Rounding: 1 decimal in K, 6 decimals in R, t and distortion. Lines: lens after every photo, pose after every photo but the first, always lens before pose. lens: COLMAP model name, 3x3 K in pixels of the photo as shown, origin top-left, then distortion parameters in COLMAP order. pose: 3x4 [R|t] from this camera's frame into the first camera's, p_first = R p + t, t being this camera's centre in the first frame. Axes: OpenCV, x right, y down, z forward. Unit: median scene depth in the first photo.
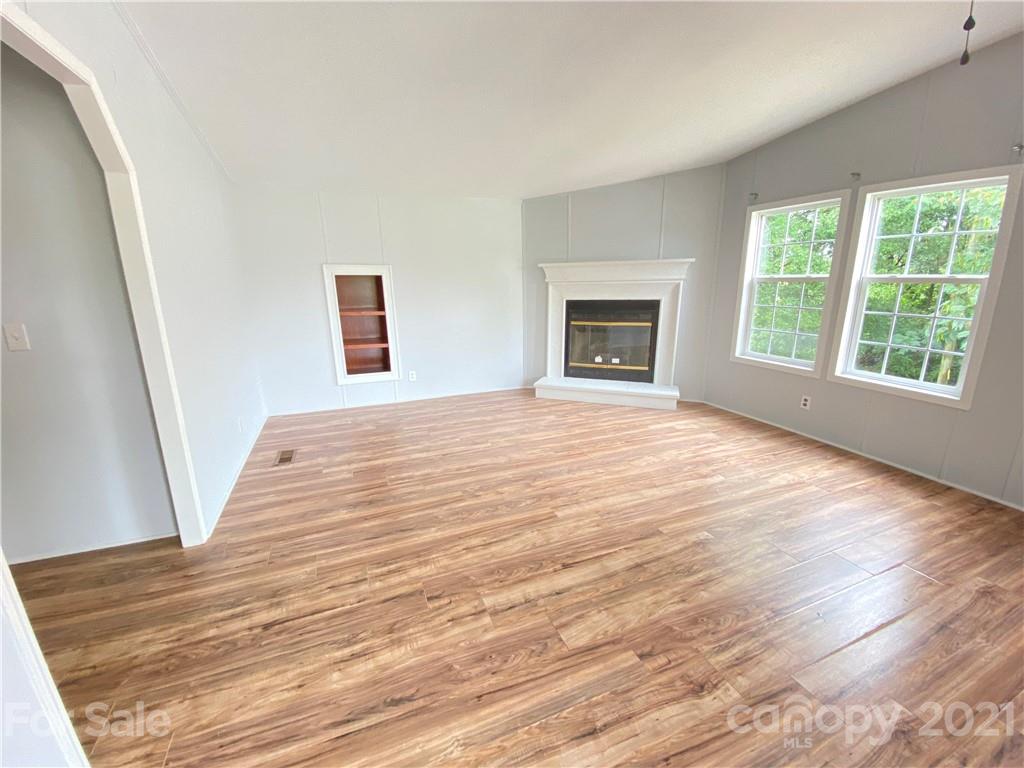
lens RADIAL K [[417.3, 0, 507.2], [0, 417.3, 388.8], [0, 0, 1]] dist [0.020262, -0.019760]
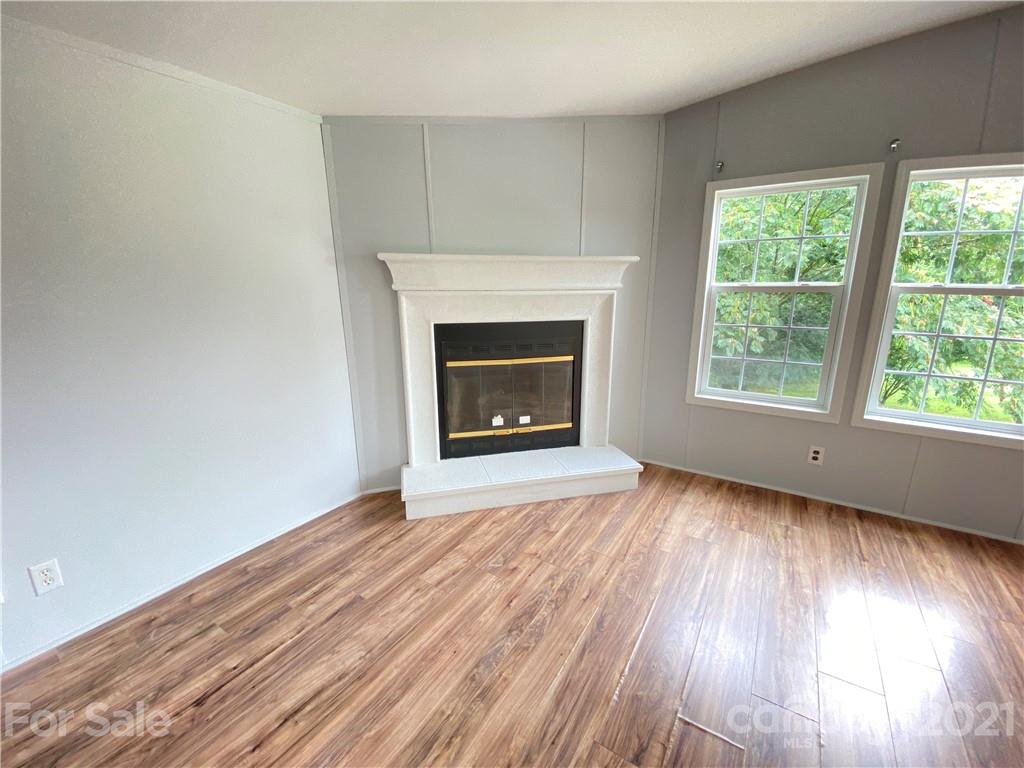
lens RADIAL K [[415.2, 0, 510.9], [0, 415.2, 384.8], [0, 0, 1]] dist [0.030098, -0.025578]
pose [[0.817642, -0.124762, 0.562046, -0.128793], [0.138256, 0.990220, 0.018678, -0.187335], [-0.558879, 0.062434, 0.826895, 0.724146]]
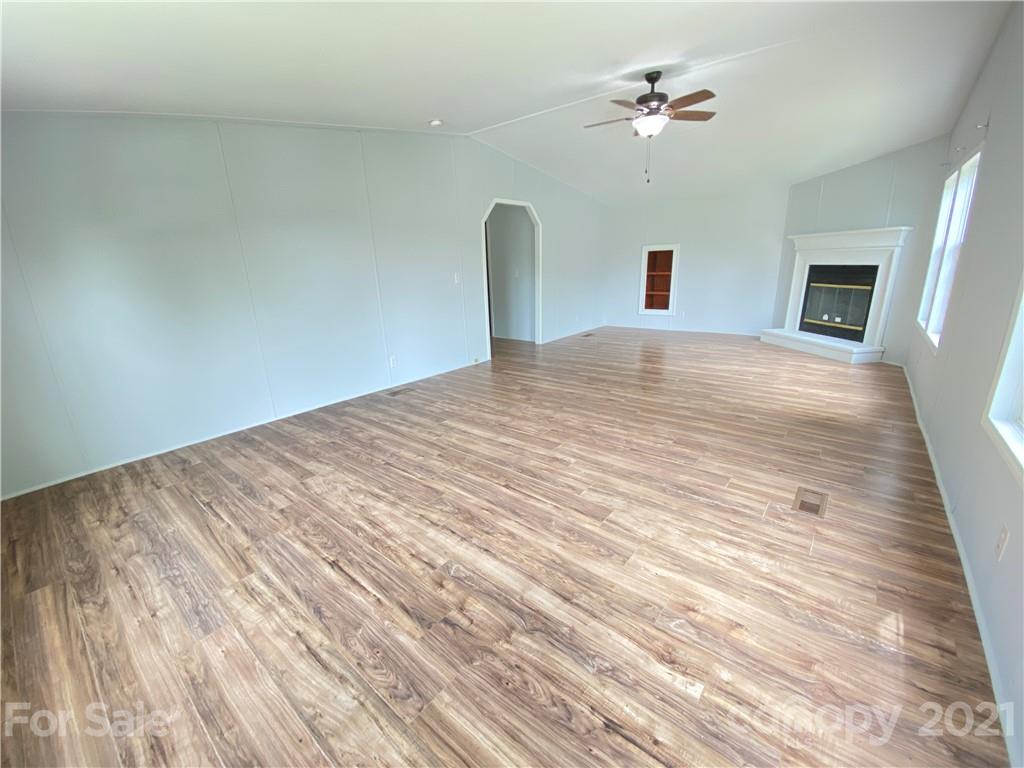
lens RADIAL K [[415.2, 0, 510.9], [0, 415.2, 384.8], [0, 0, 1]] dist [0.030098, -0.025578]
pose [[0.481691, 0.240785, -0.842613, 1.187520], [-0.197899, 0.966562, 0.163073, 0.134940], [0.853704, 0.088202, 0.513235, -0.466058]]
